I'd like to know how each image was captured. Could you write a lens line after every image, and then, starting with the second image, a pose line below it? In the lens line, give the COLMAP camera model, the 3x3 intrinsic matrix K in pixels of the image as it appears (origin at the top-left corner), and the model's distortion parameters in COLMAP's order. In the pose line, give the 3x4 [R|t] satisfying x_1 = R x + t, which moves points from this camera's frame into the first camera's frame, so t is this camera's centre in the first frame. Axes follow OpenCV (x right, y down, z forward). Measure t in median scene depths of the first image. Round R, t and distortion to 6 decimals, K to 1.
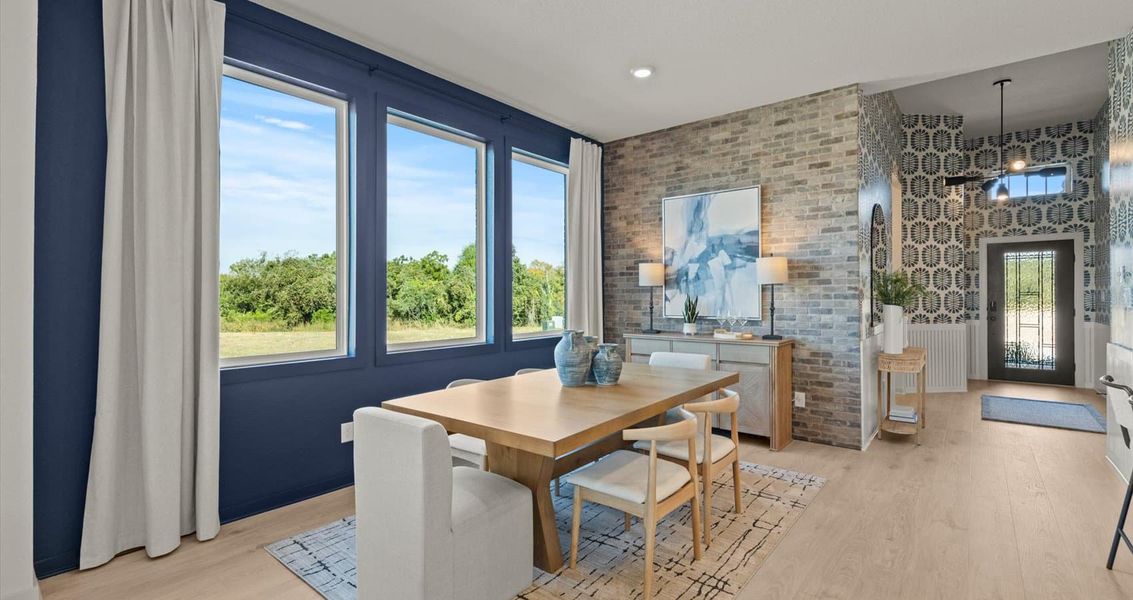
lens RADIAL K [[501.2, 0, 565.8], [0, 501.2, 294.6], [0, 0, 1]] dist [-0.004329, 0.001059]
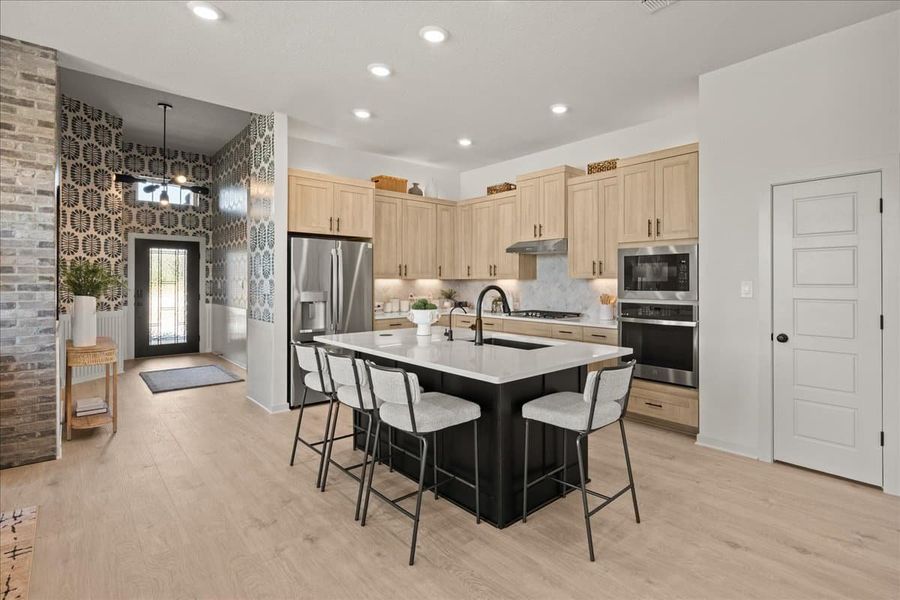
lens RADIAL K [[444.6, 0, 497.7], [0, 444.6, 280.3], [0, 0, 1]] dist [0.006212, -0.002336]
pose [[0.116402, 0.007594, 0.993173, -0.094112], [-0.004859, 0.999963, -0.007077, -0.006309], [-0.993190, -0.004002, 0.116435, 0.099600]]
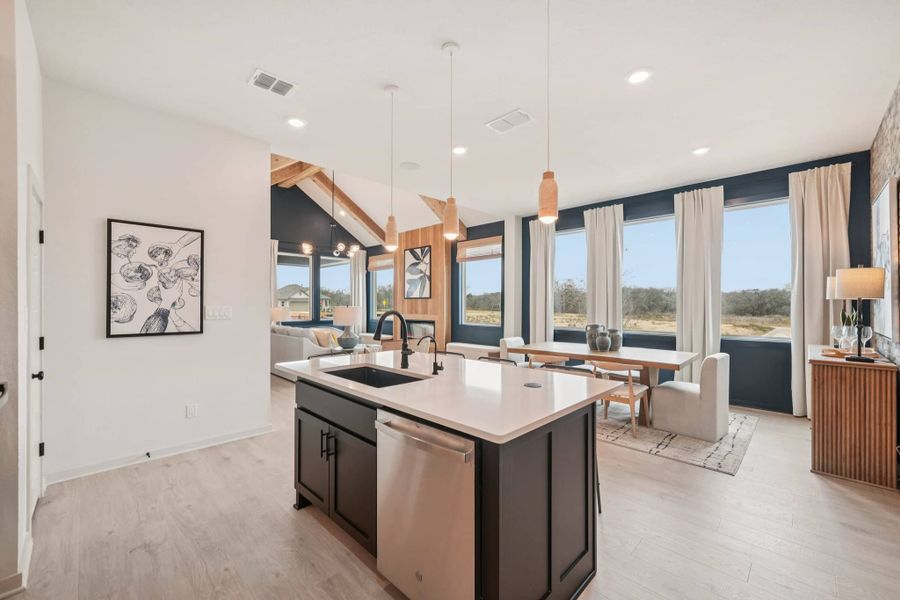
lens RADIAL K [[367.0, 0, 451.6], [0, 367.0, 306.5], [0, 0, 1]] dist [-0.016536, 0.000517]
pose [[-0.083770, 0.009094, -0.996444, 0.965082], [0.006470, 0.999942, 0.008582, -0.012017], [0.996464, -0.005728, -0.083824, 0.295031]]
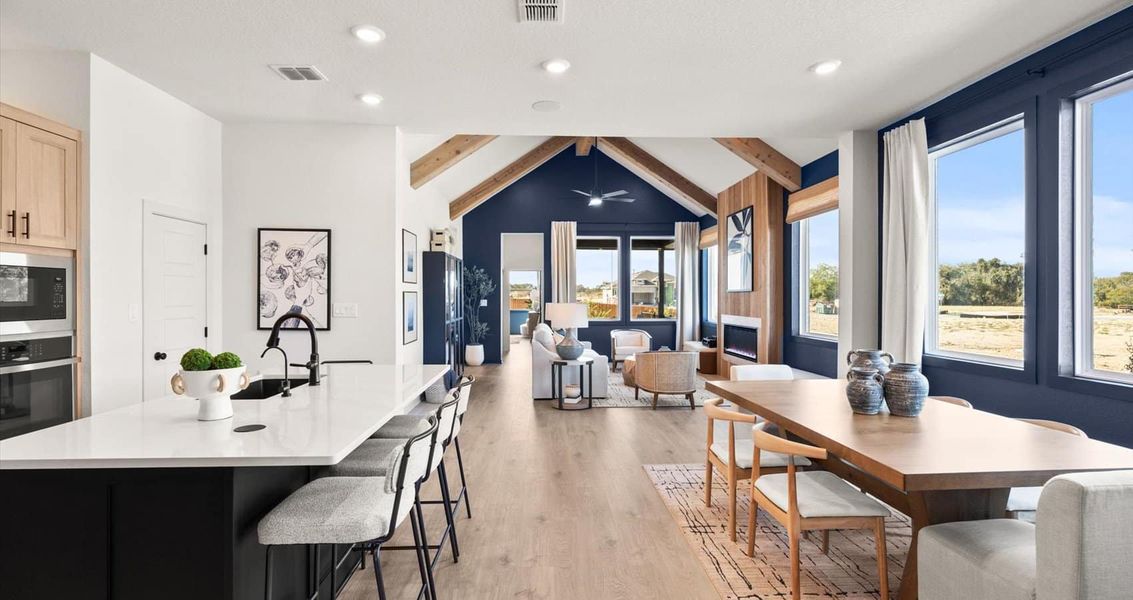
lens RADIAL K [[501.2, 0, 564.0], [0, 501.2, 297.4], [0, 0, 1]] dist [-0.004329, 0.001059]
pose [[-0.741219, 0.002732, -0.671258, 0.642665], [0.004806, 0.999988, -0.001237, -0.018023], [0.671246, -0.004142, -0.741223, 0.771500]]
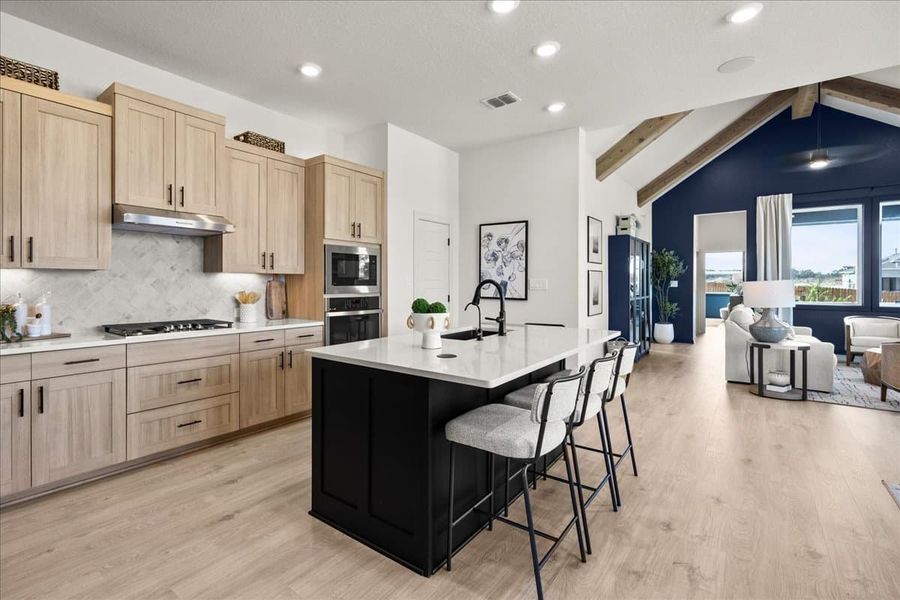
lens RADIAL K [[418.0, 0, 434.4], [0, 418.0, 285.4], [0, 0, 1]] dist [0.000227, 0.000400]
pose [[-0.999224, 0.000622, -0.039378, 0.597800], [0.000549, 0.999998, 0.001848, 0.003460], [0.039379, 0.001825, -0.999223, 0.766821]]
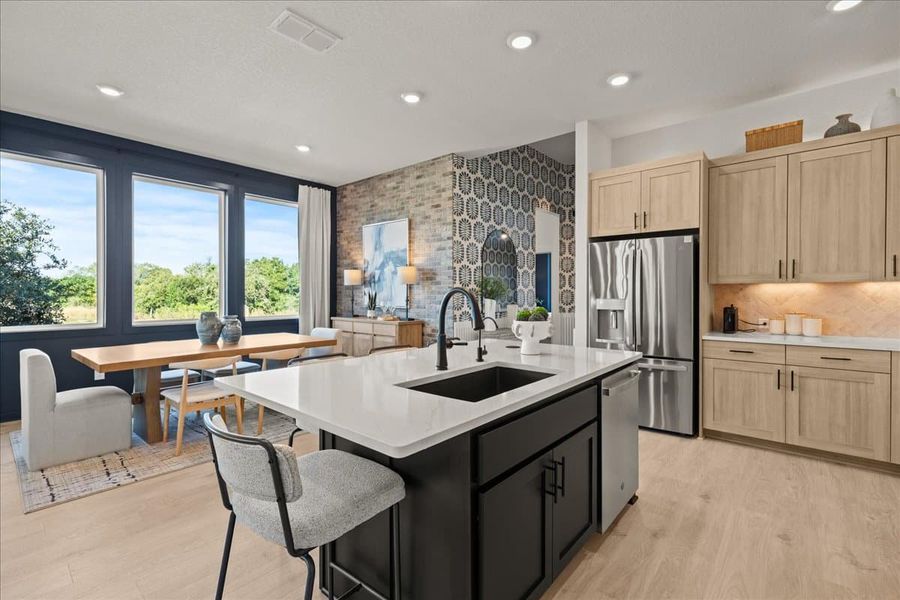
lens RADIAL K [[405.0, 0, 448.7], [0, 405.0, 297.2], [0, 0, 1]] dist [-0.010097, -0.000324]
pose [[0.999712, 0.004081, -0.023660, 0.494436], [-0.003751, 0.999895, 0.013984, 0.000381], [0.023715, -0.013891, 0.999622, -0.197055]]
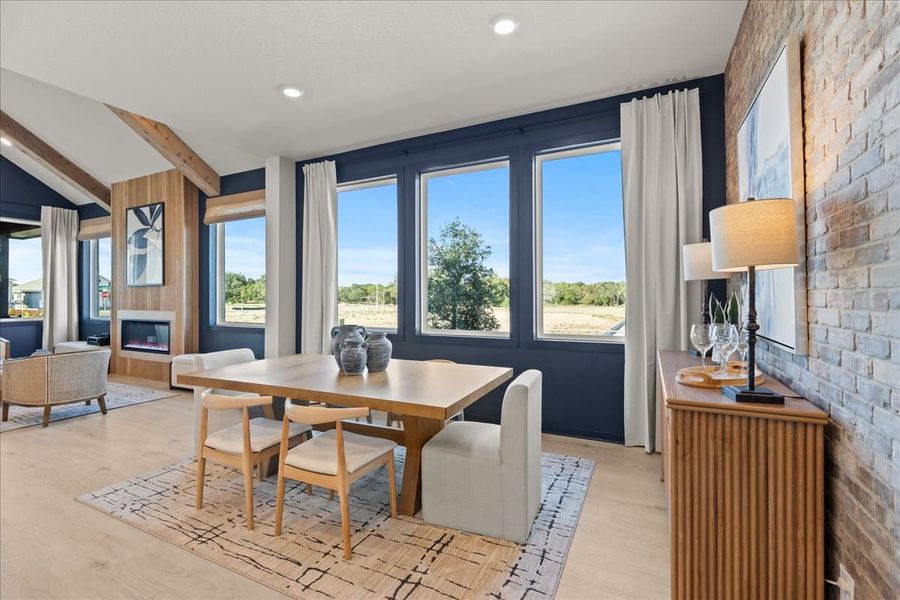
lens RADIAL K [[390.5, 0, 442.9], [0, 390.5, 303.8], [0, 0, 1]] dist [-0.010797, 0.002403]
pose [[0.237512, 0.012427, -0.971305, 0.581632], [0.001113, 0.999914, 0.013065, 0.005255], [0.971384, -0.004184, 0.237478, 0.585688]]
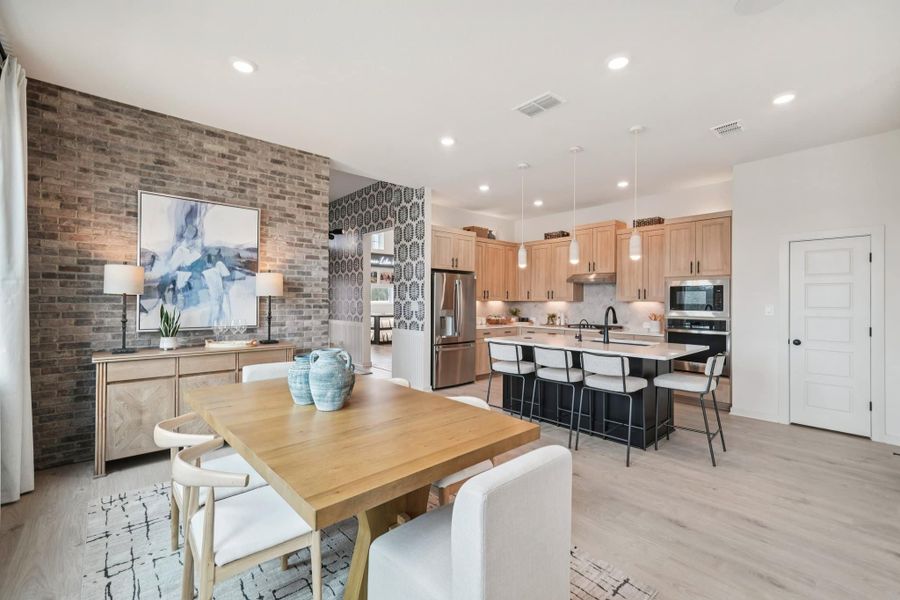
lens RADIAL K [[390.5, 0, 449.1], [0, 390.5, 302.9], [0, 0, 1]] dist [-0.010797, 0.002403]
pose [[0.148347, 0.000294, 0.988935, -0.386394], [-0.009571, 0.999954, 0.001138, -0.009402], [-0.988889, -0.009634, 0.148343, 0.404079]]
